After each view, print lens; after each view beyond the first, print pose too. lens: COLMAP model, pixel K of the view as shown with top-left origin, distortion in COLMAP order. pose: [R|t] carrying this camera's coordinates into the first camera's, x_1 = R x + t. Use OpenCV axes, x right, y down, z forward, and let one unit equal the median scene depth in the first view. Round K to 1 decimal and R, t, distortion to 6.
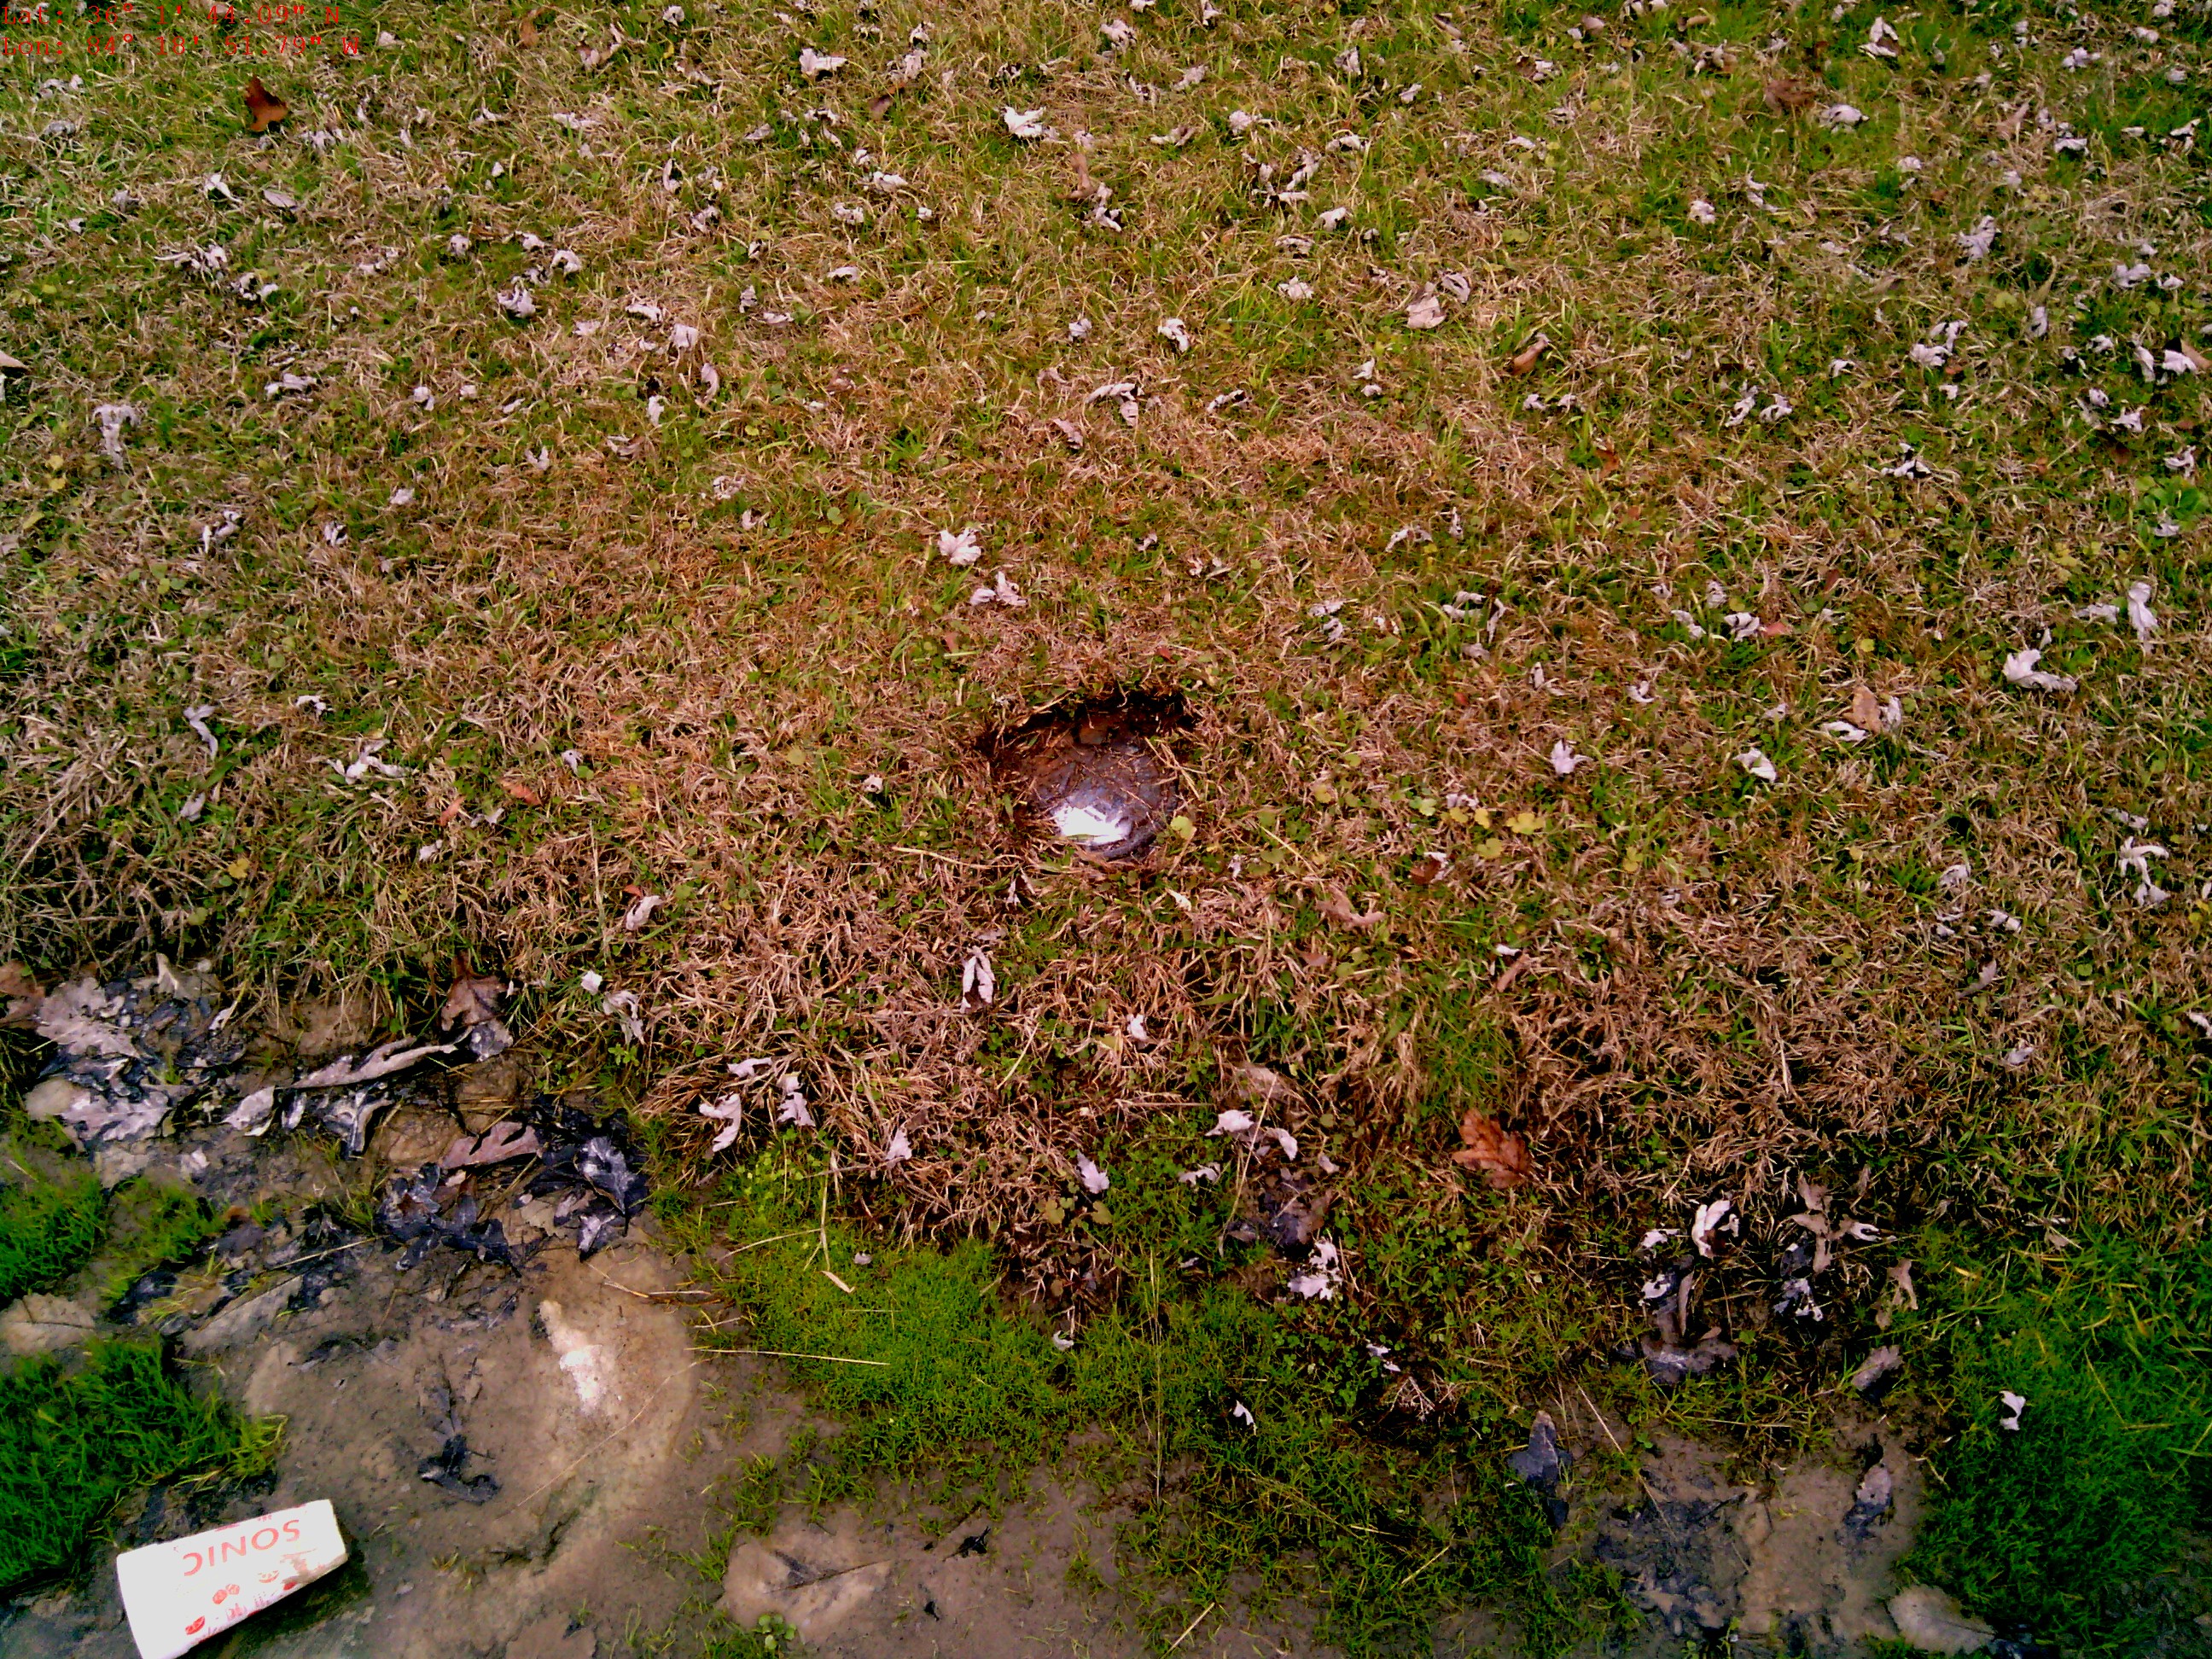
lens RADIAL K [[1963.8, 0, 1054.7], [0, 1963.8, 828.2], [0, 0, 1]] dist [0.040487, -0.085992]
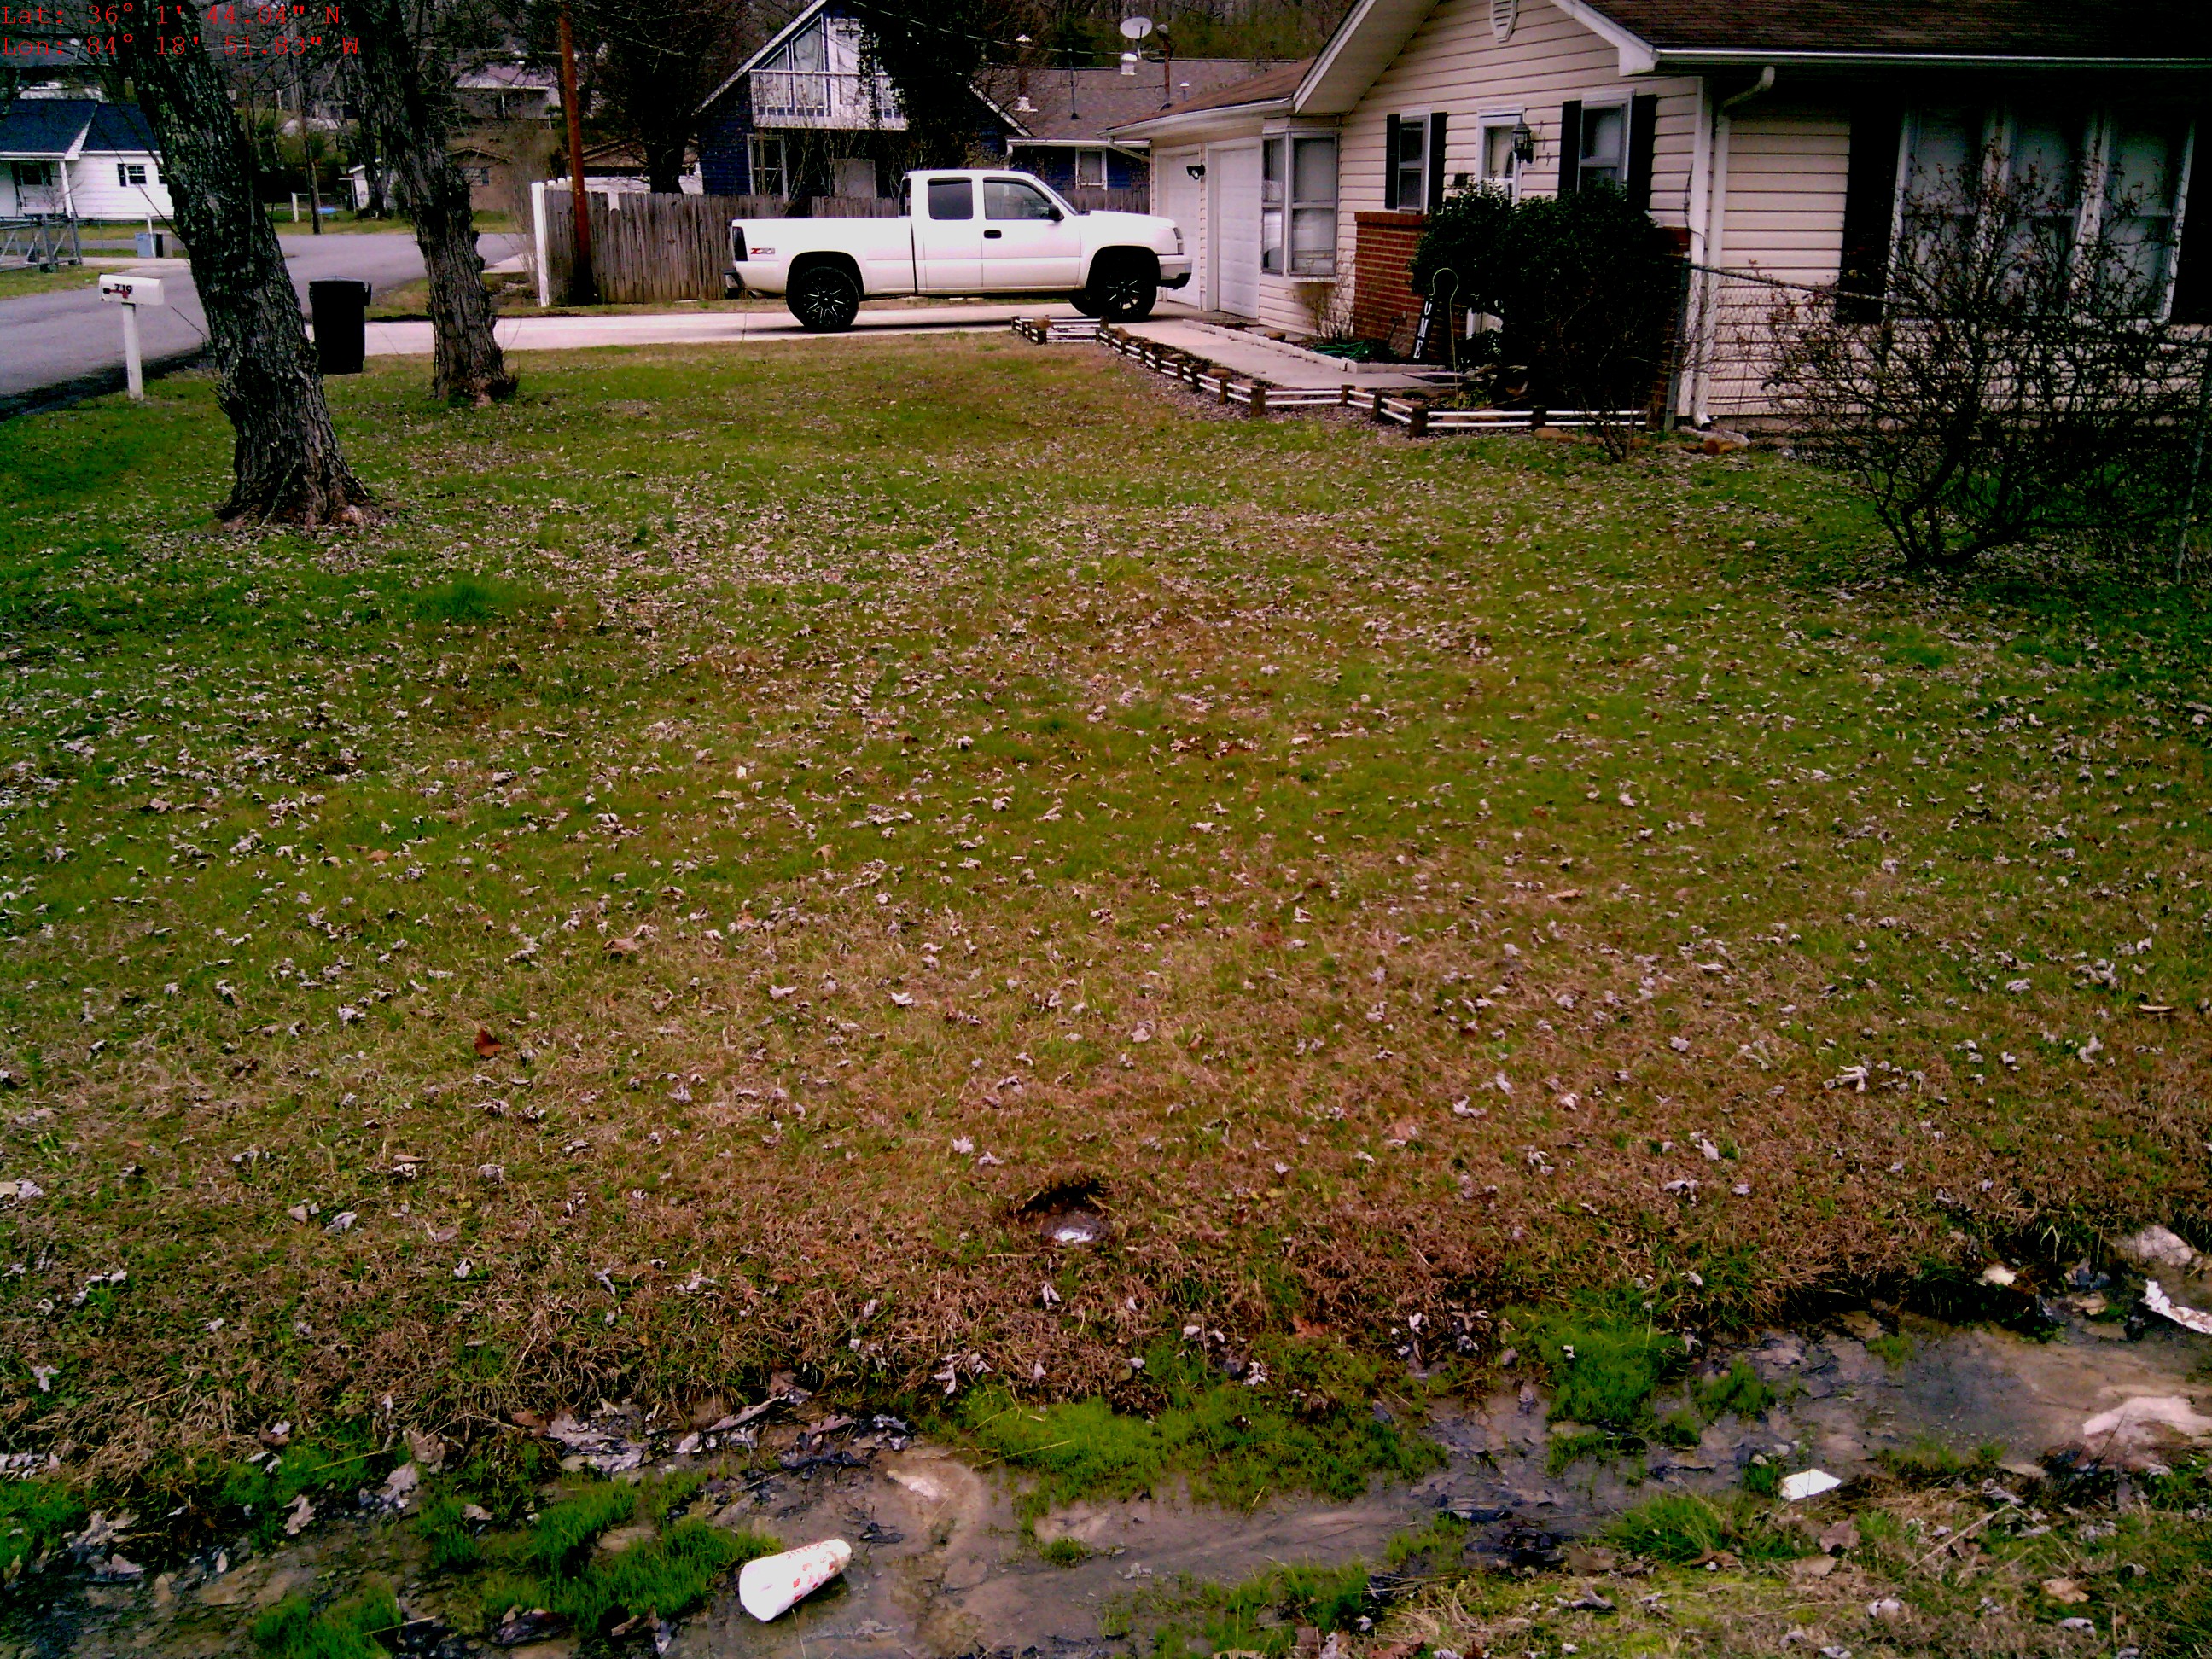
lens RADIAL K [[1963.8, 0, 1054.7], [0, 1963.8, 828.2], [0, 0, 1]] dist [0.040487, -0.085992]
pose [[0.951065, -0.106706, 0.289980, -0.540373], [0.249493, 0.818843, -0.516961, 0.691688], [-0.182286, 0.564012, 0.805396, -0.849966]]
